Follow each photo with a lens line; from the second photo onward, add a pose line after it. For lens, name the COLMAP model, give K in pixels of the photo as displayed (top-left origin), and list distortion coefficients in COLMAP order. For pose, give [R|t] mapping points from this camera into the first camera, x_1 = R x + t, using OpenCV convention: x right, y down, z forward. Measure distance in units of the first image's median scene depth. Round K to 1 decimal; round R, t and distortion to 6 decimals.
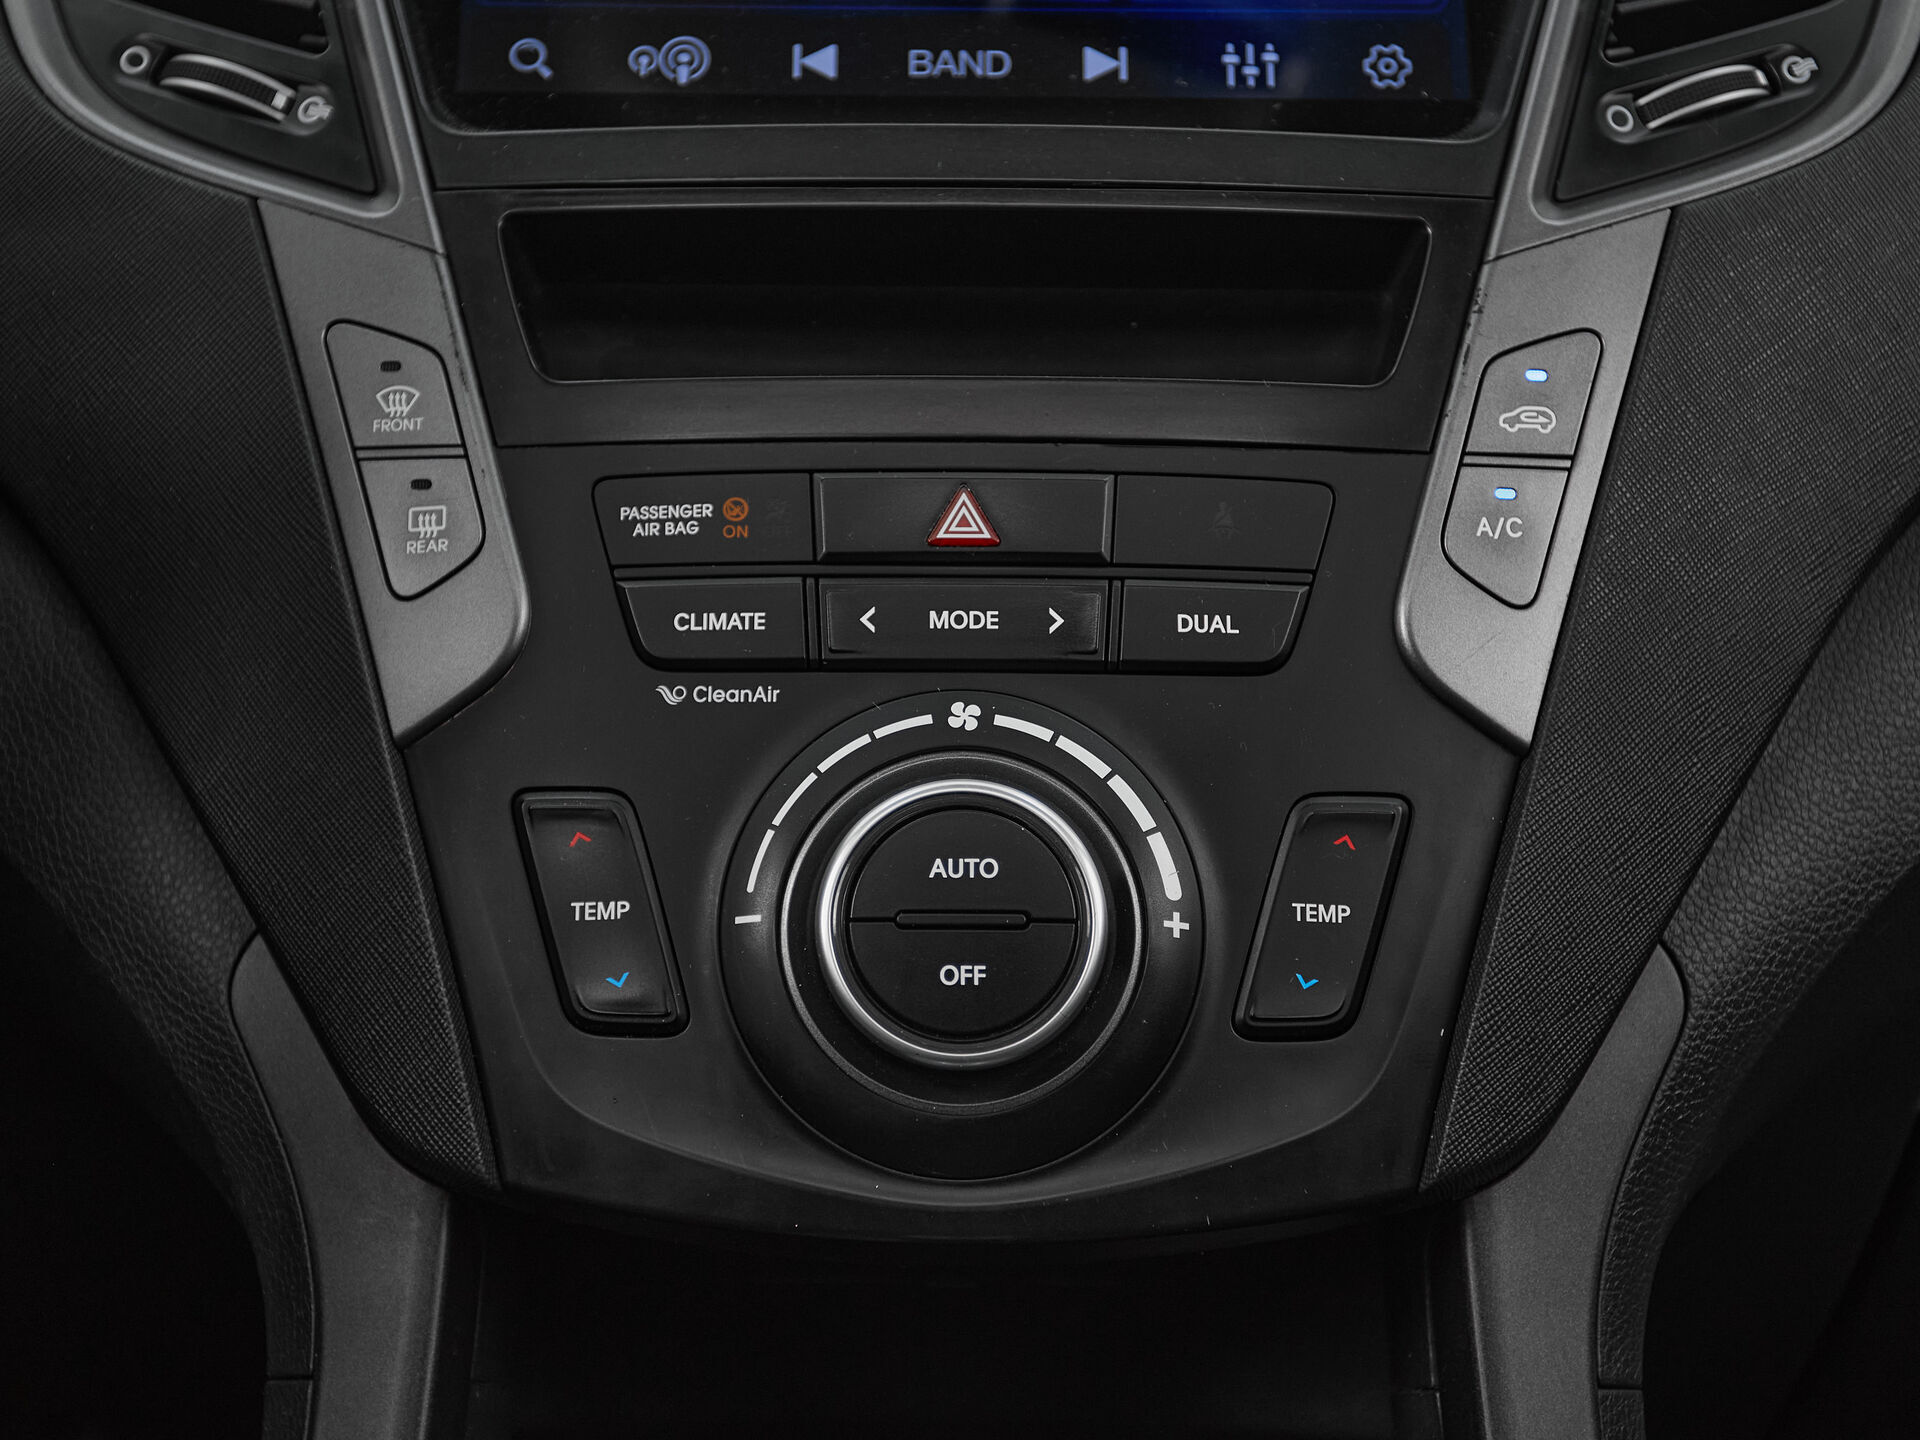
lens RADIAL K [[2873.0, 0, 902.8], [0, 2873.0, 711.2], [0, 0, 1]] dist [0.030475, -0.029849]
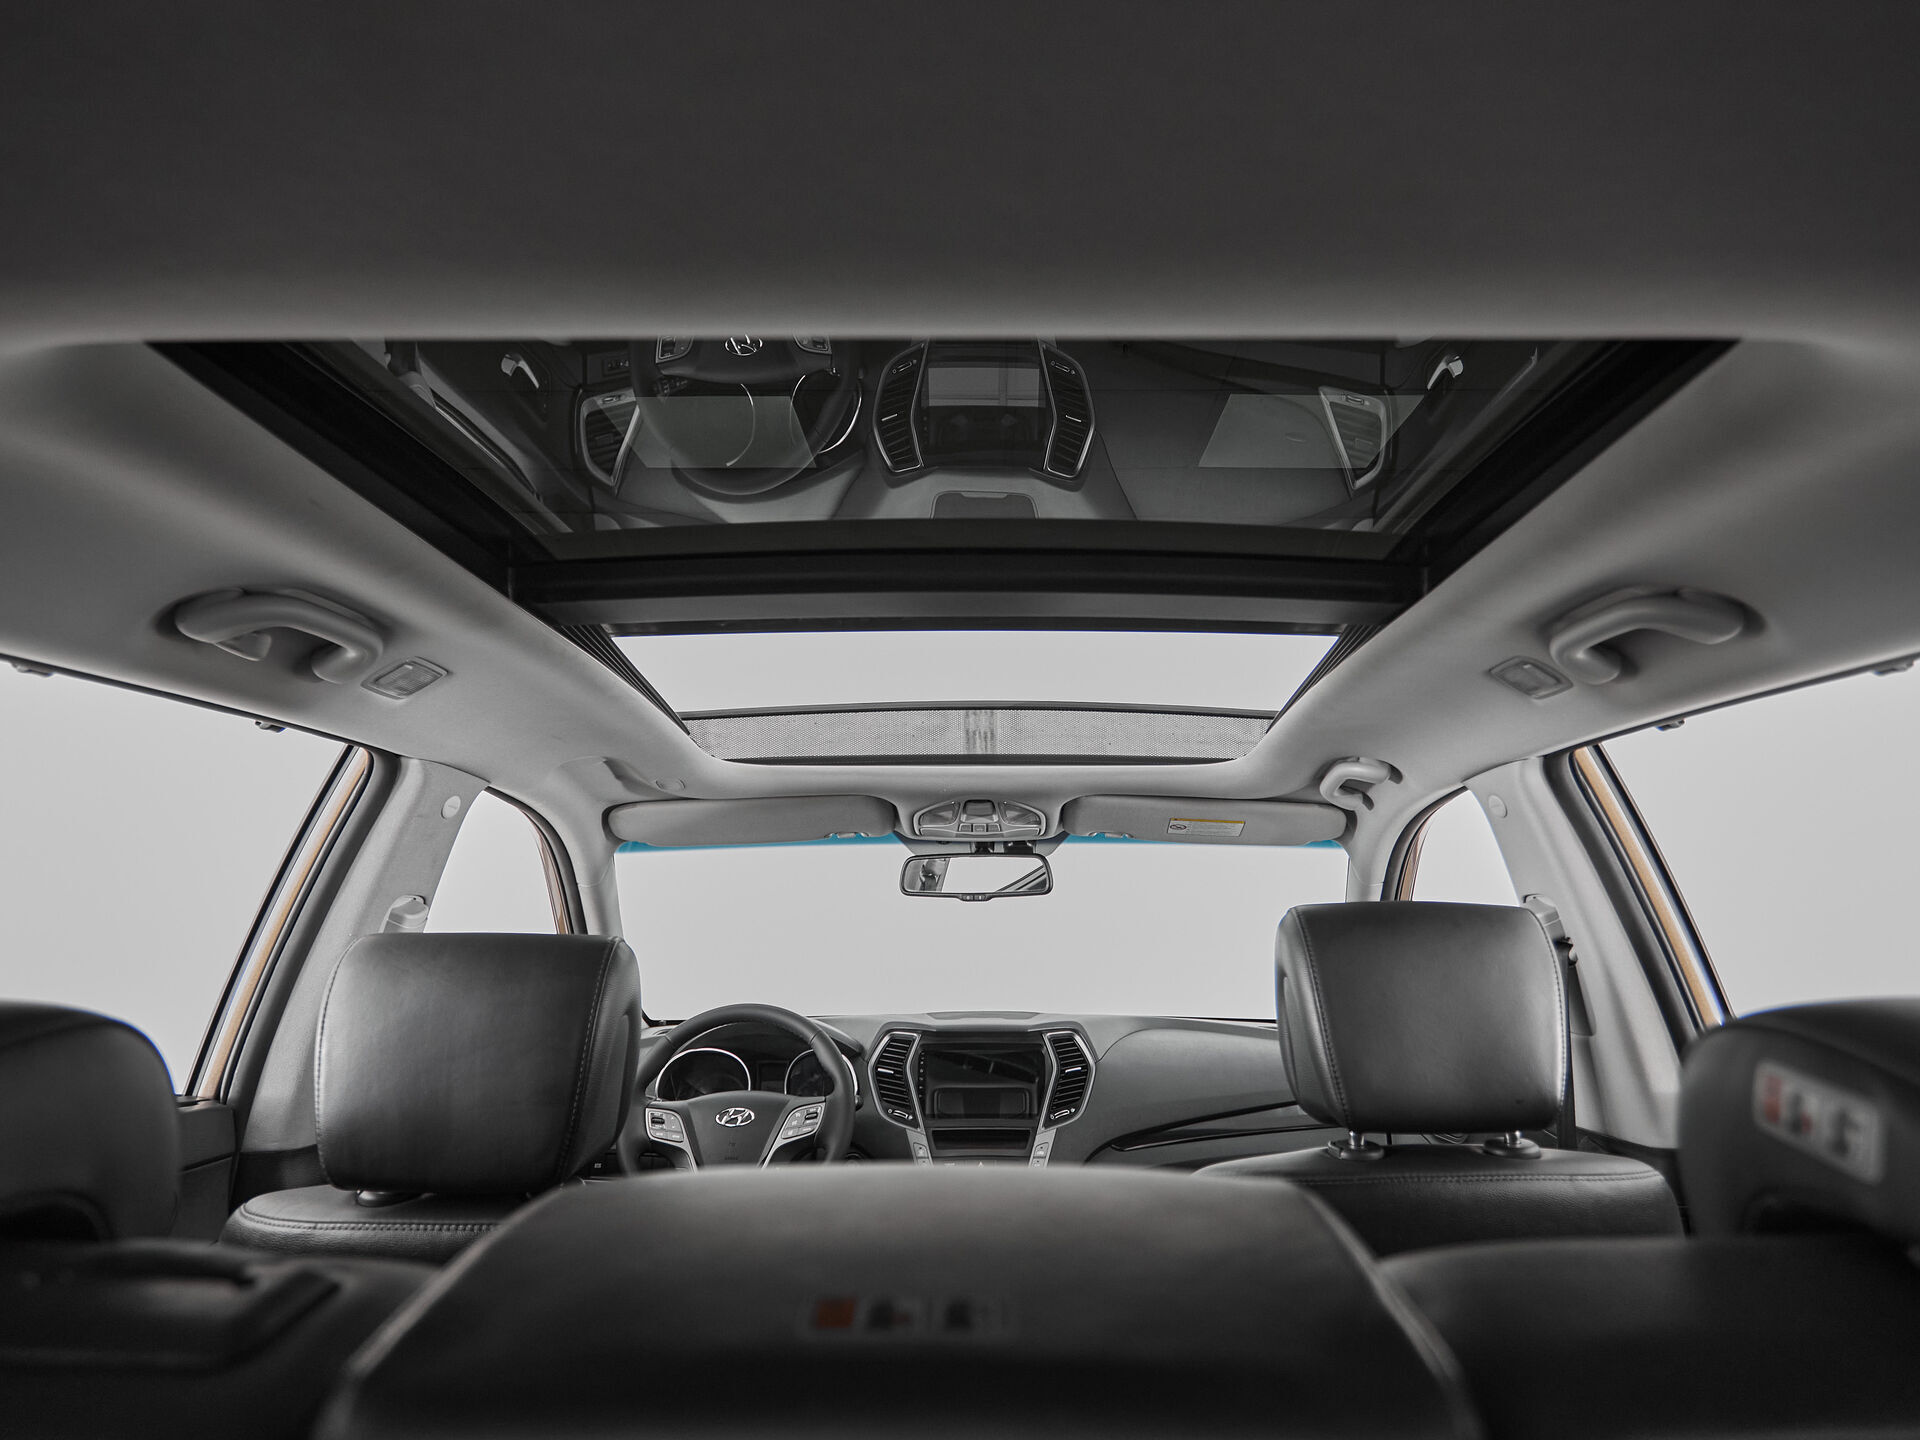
lens RADIAL K [[1260.0, 0, 969.8], [0, 1260.0, 721.7], [0, 0, 1]] dist [0.089433, 0.000087]
pose [[0.999855, -0.013805, -0.009978, 0.046307], [0.009038, 0.926524, -0.376128, 0.159022], [0.014438, 0.375983, 0.926514, -3.440892]]
